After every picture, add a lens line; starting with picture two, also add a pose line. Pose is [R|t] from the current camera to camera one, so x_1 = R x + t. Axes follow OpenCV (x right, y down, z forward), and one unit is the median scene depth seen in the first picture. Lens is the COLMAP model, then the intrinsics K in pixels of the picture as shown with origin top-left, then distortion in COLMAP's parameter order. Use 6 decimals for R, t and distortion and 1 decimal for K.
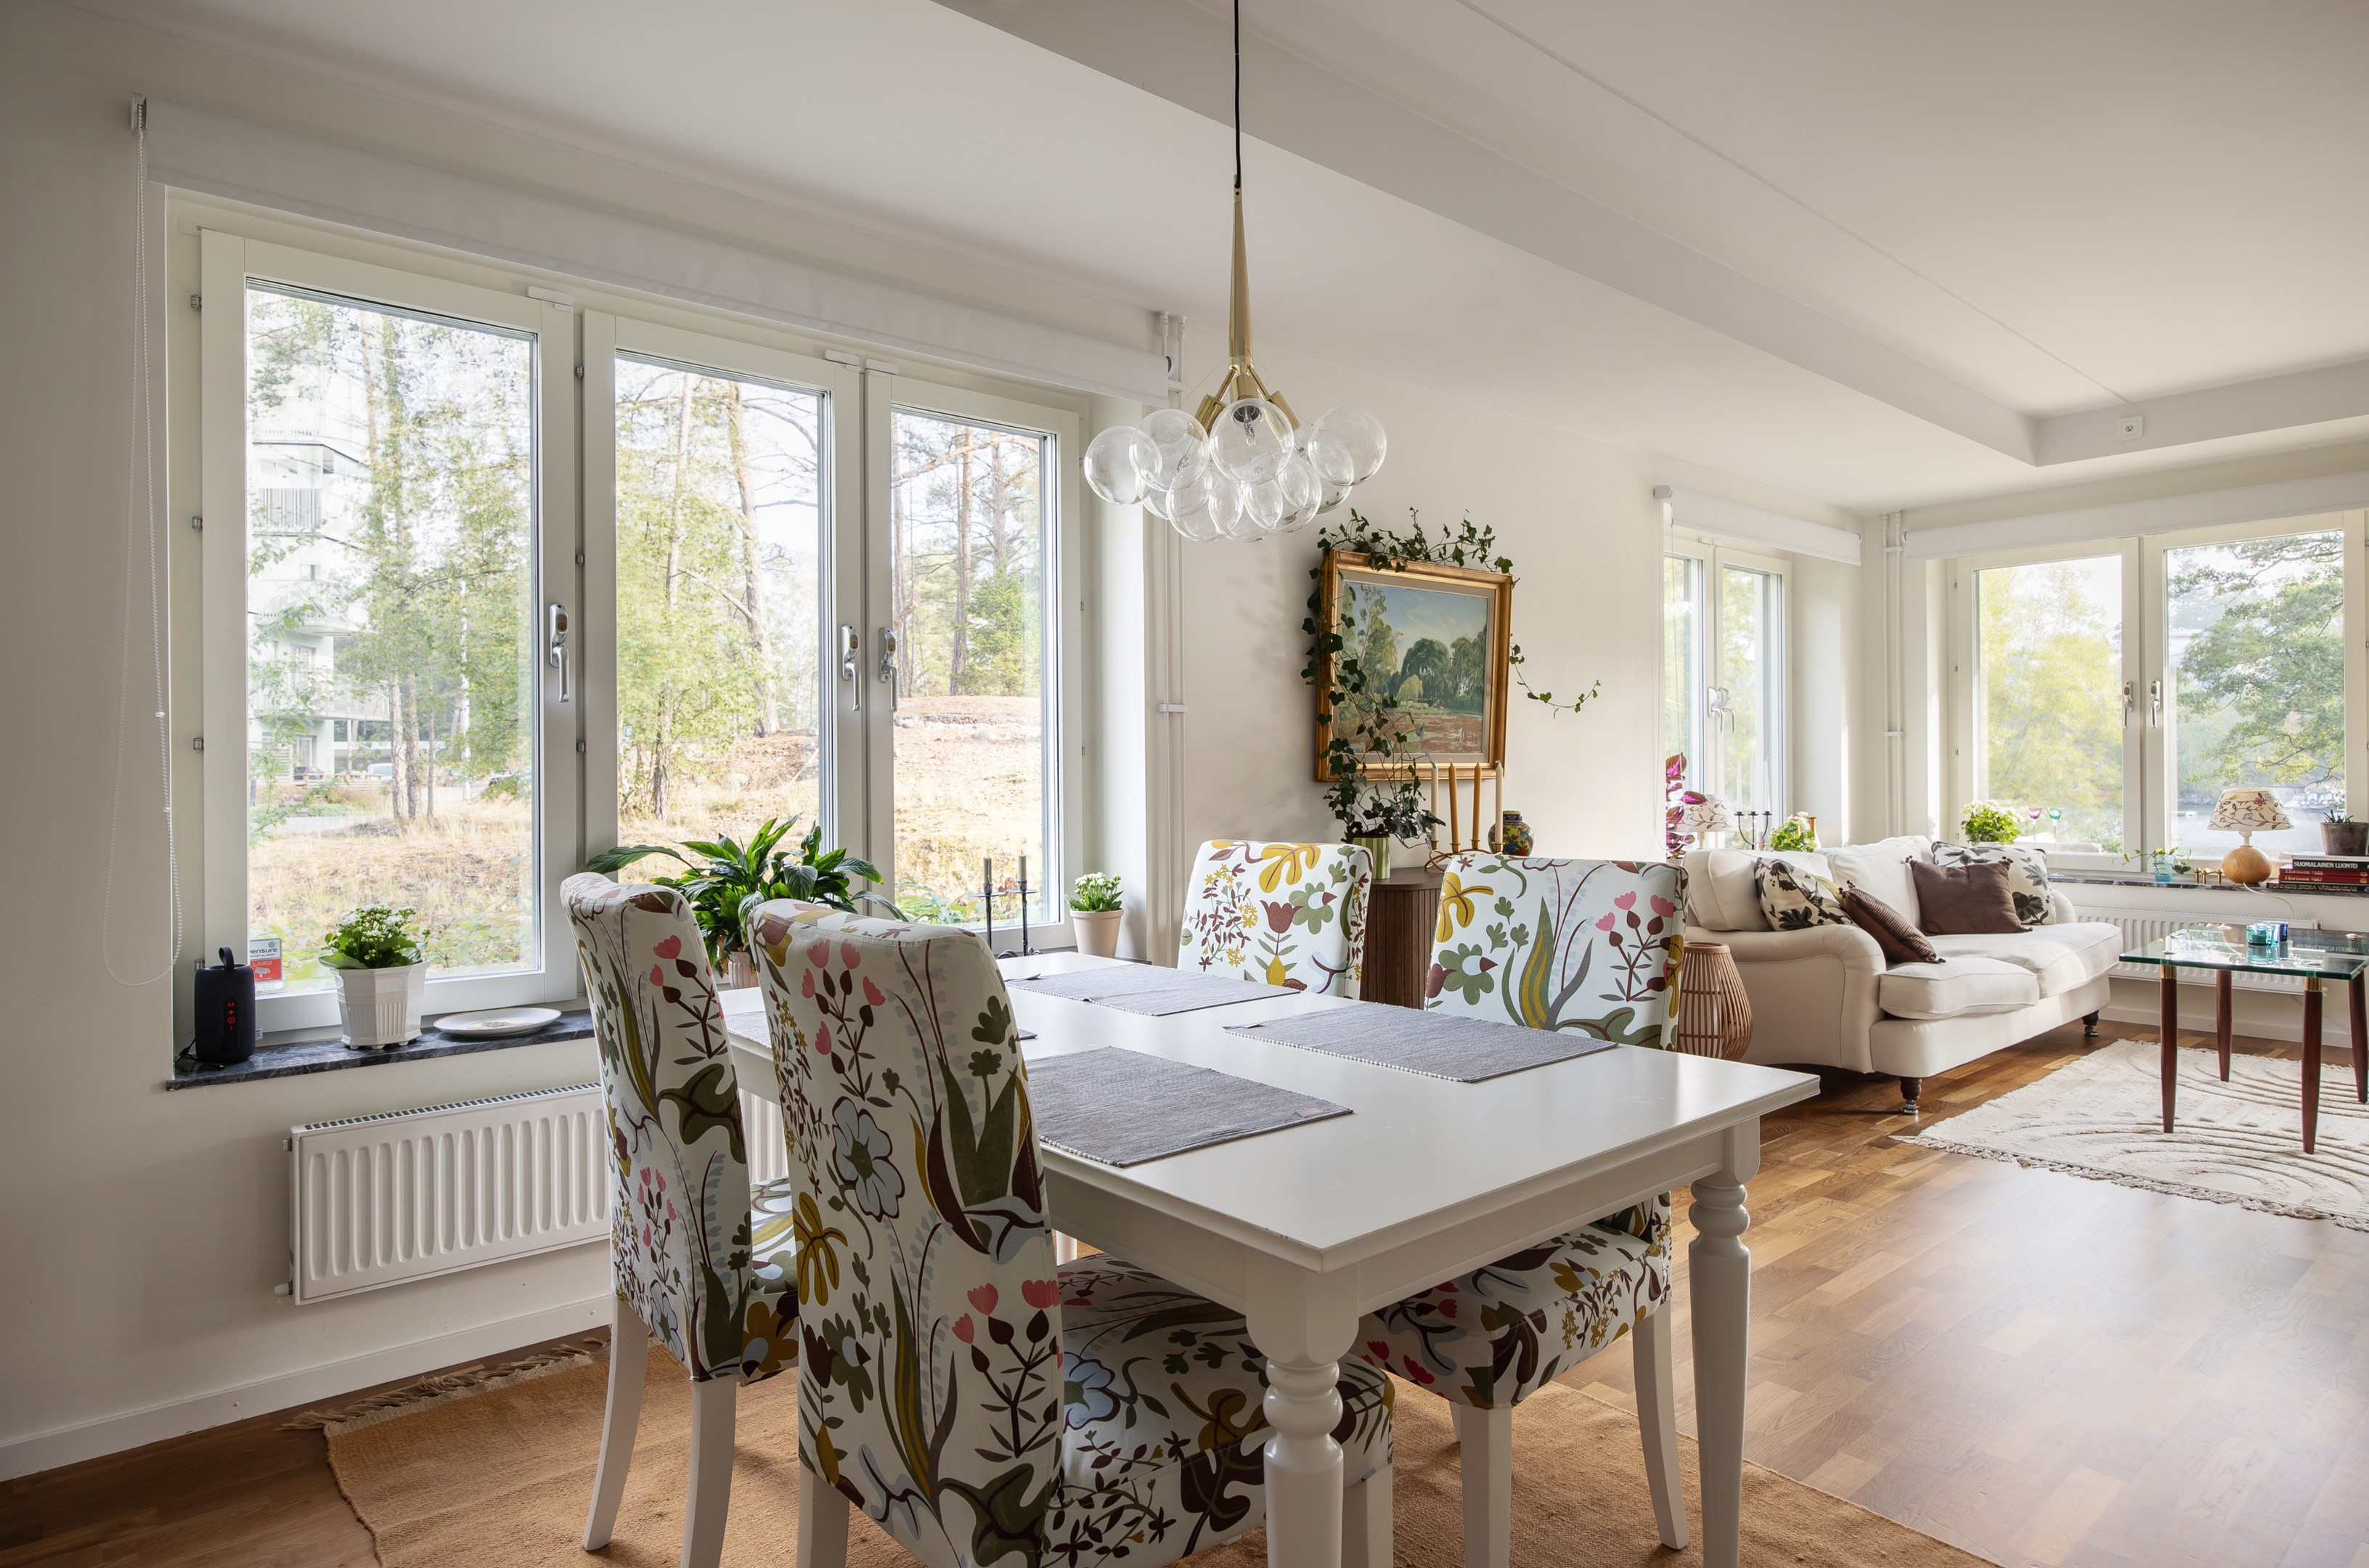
lens RADIAL K [[1317.6, 0, 1180.6], [0, 1317.6, 774.9], [0, 0, 1]] dist [0.001519, -0.002160]
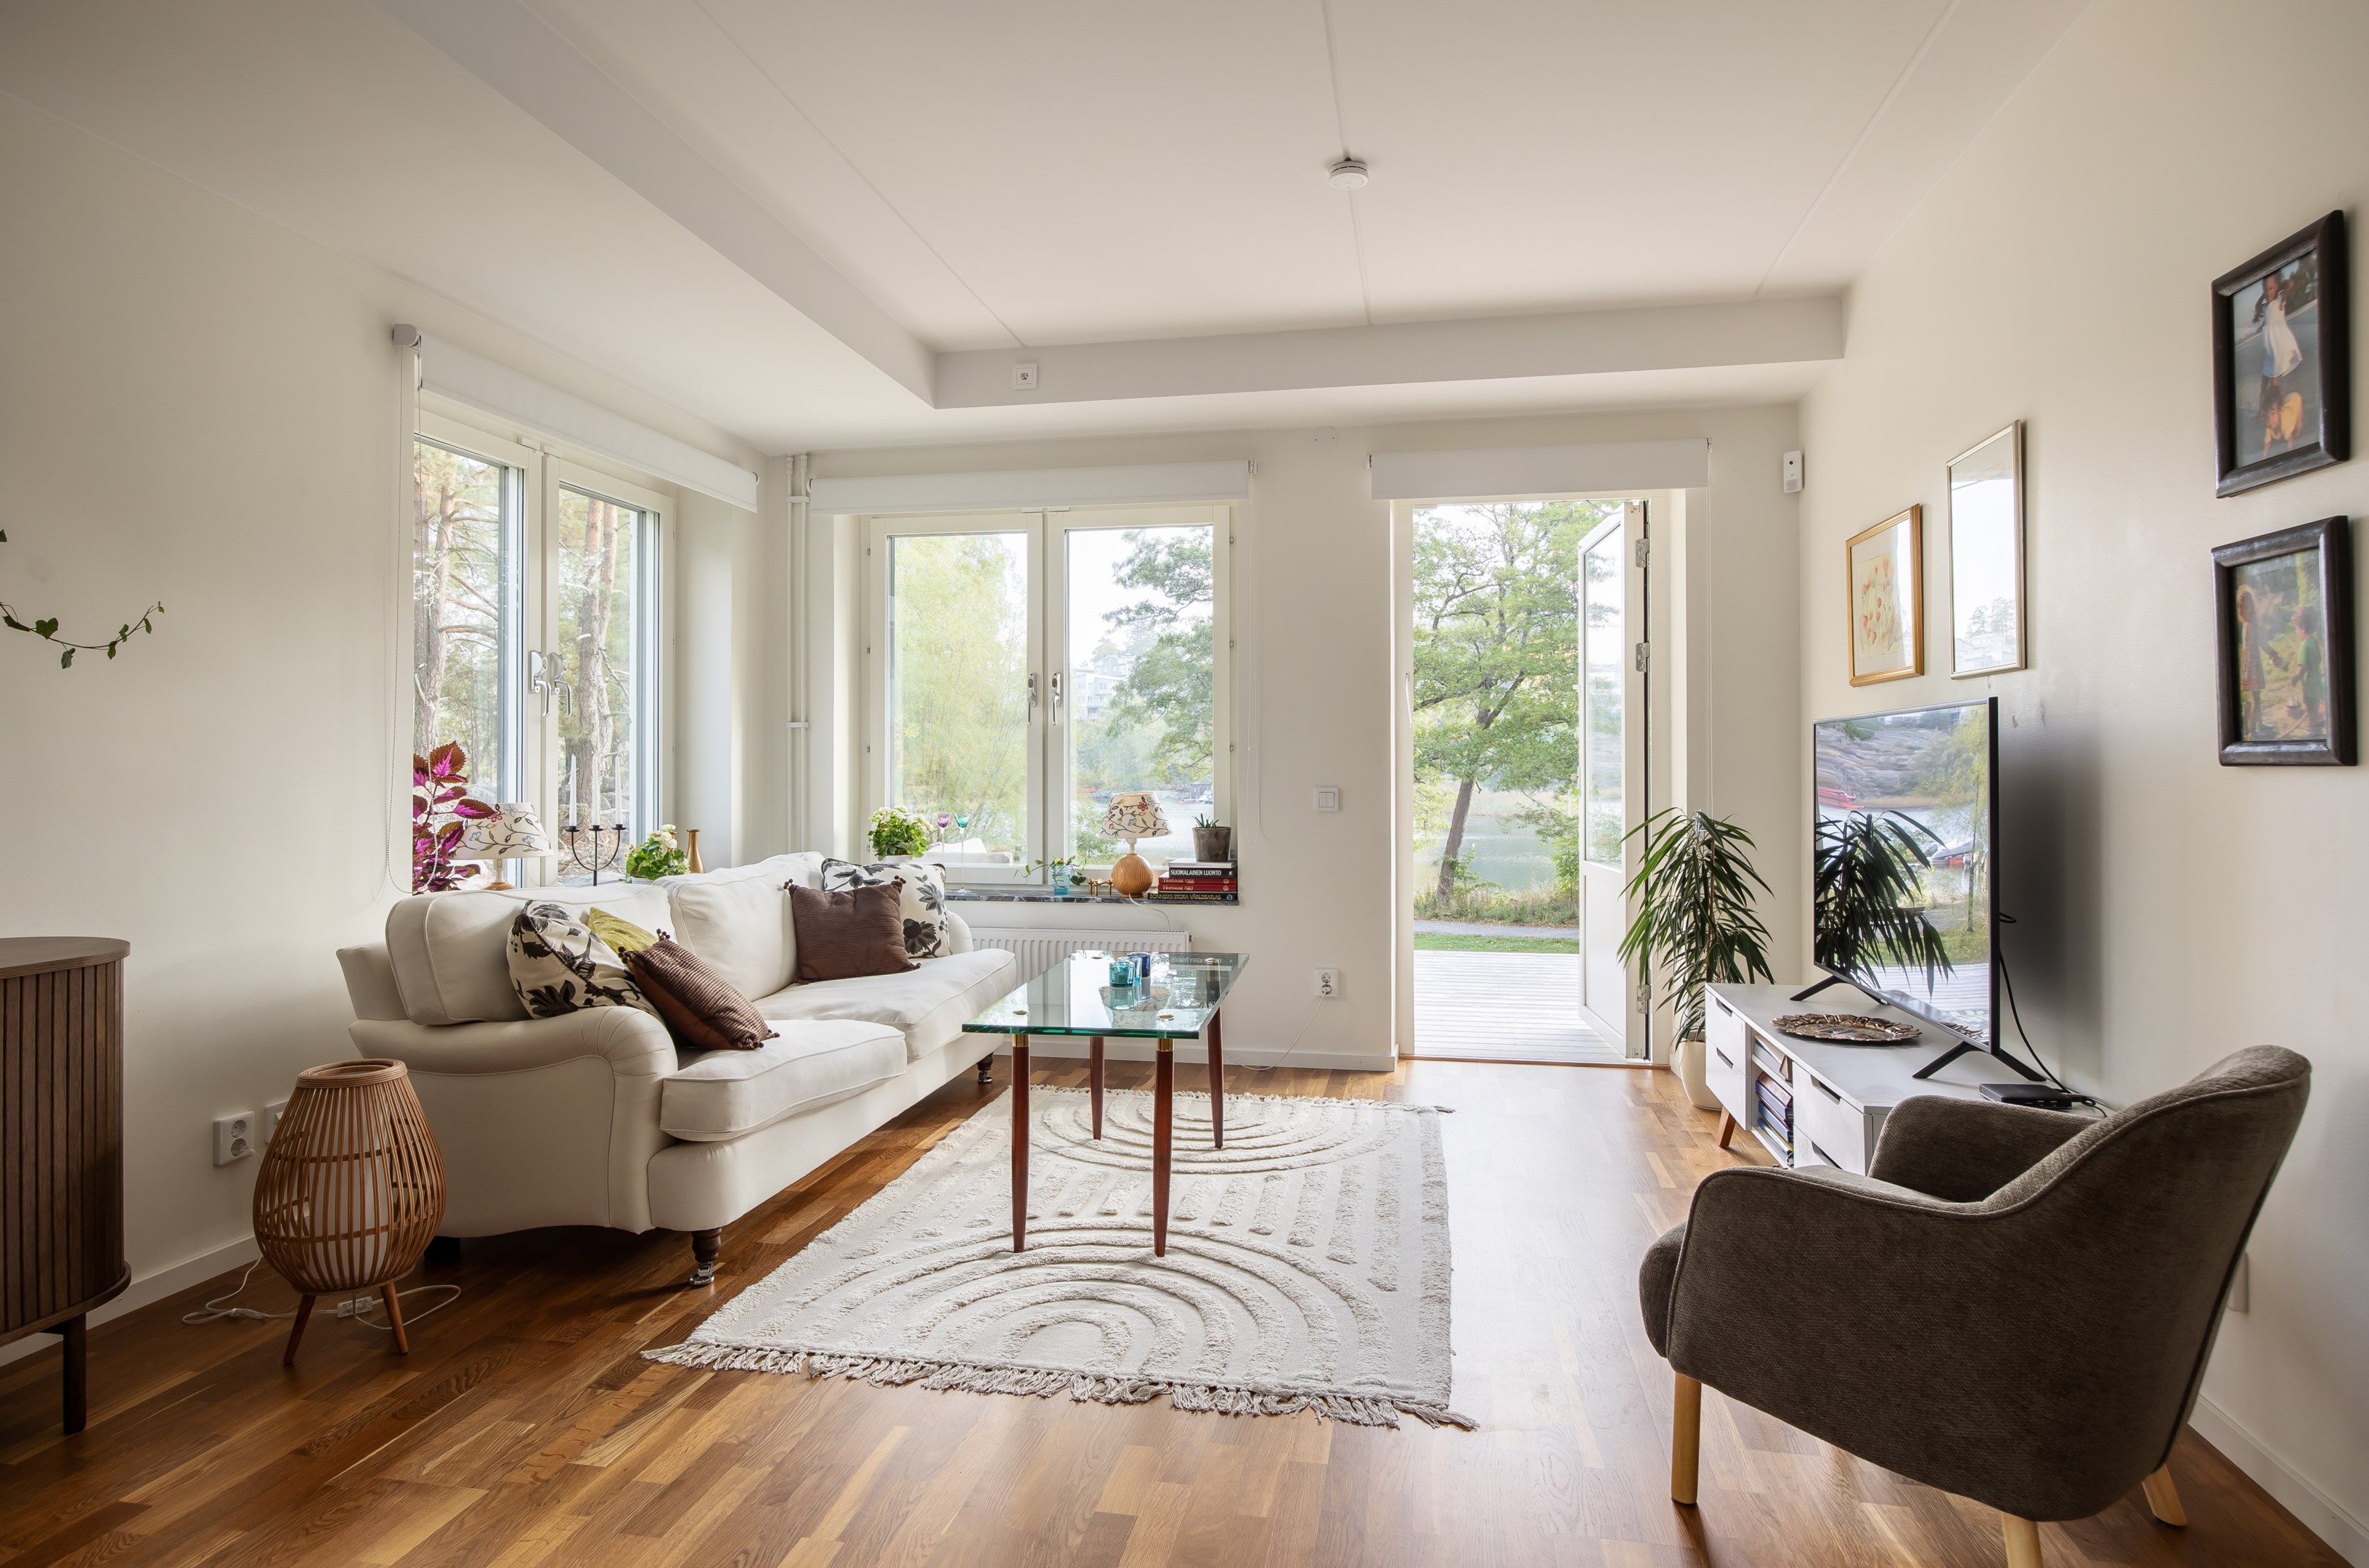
lens RADIAL K [[1317.6, 0, 1180.6], [0, 1317.6, 774.9], [0, 0, 1]] dist [0.001519, -0.002160]
pose [[0.776652, 0.003640, 0.629919, 0.249513], [-0.004569, 0.999990, -0.000145, -0.001600], [-0.629913, -0.002765, 0.776661, 0.256951]]
